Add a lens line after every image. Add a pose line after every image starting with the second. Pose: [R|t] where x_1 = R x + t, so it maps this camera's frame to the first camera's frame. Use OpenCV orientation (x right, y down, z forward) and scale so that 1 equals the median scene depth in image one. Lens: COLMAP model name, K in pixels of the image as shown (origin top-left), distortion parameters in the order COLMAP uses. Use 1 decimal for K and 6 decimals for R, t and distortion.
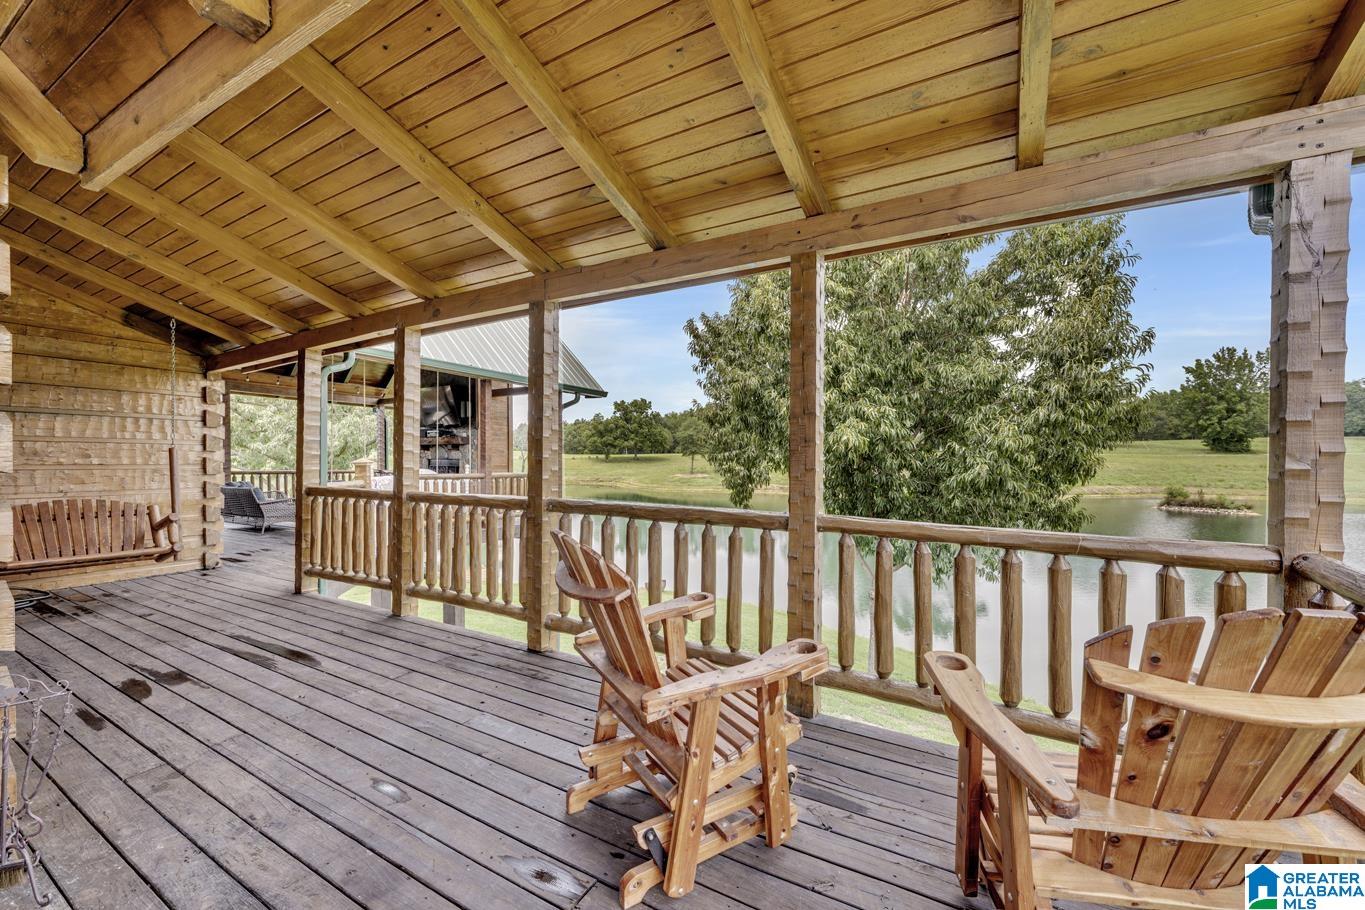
lens RADIAL K [[537.3, 0, 683.1], [0, 537.3, 460.0], [0, 0, 1]] dist [0.000783, 0.000035]
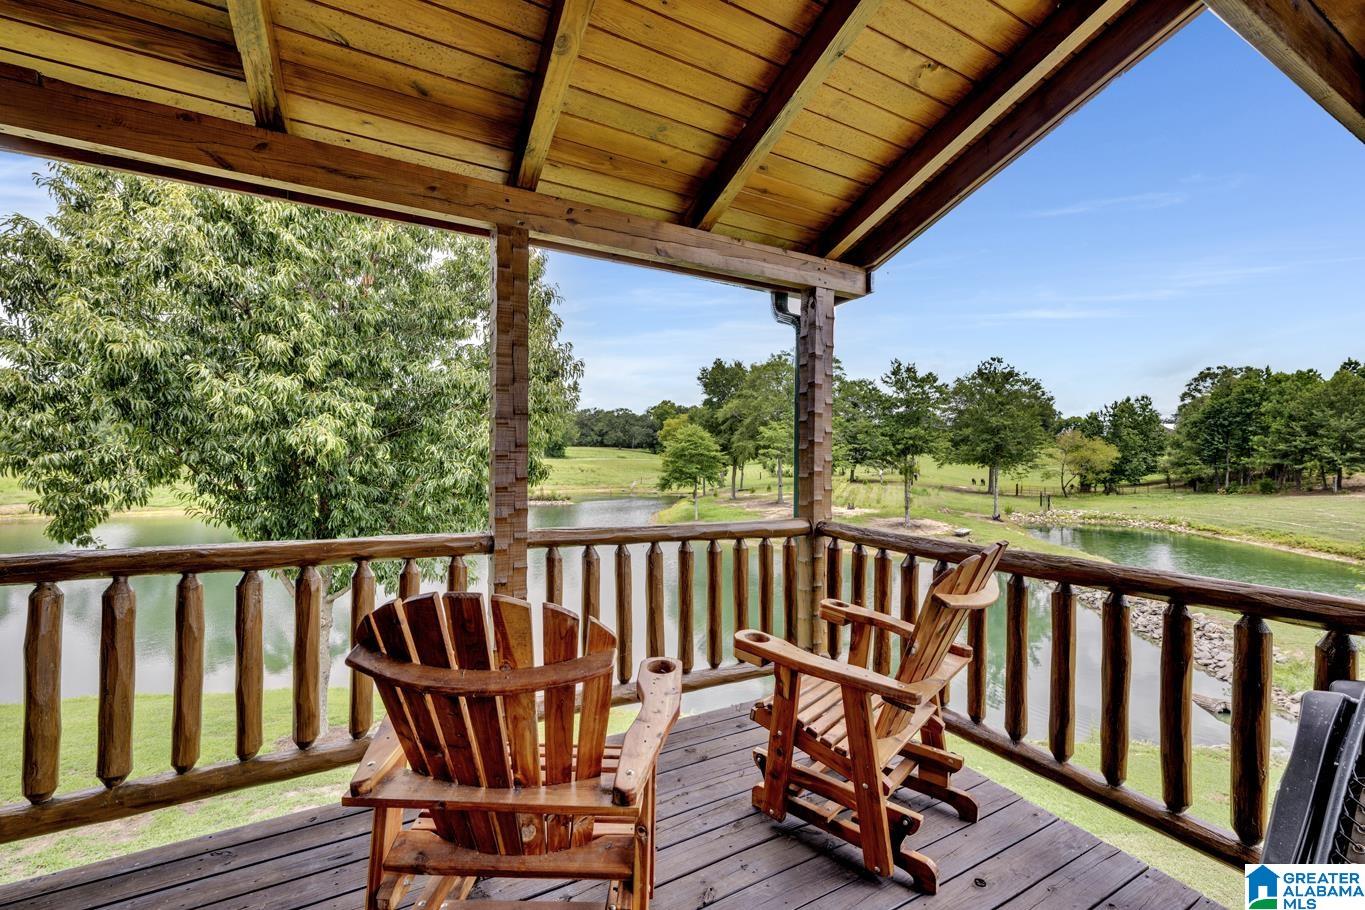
lens RADIAL K [[569.7, 0, 681.9], [0, 569.7, 461.0], [0, 0, 1]] dist [0.001576, -0.000342]
pose [[0.521406, 0.000259, 0.853308, -0.130811], [0.004396, 0.999986, -0.002990, -0.002047], [-0.853297, 0.005310, 0.521398, 0.093831]]
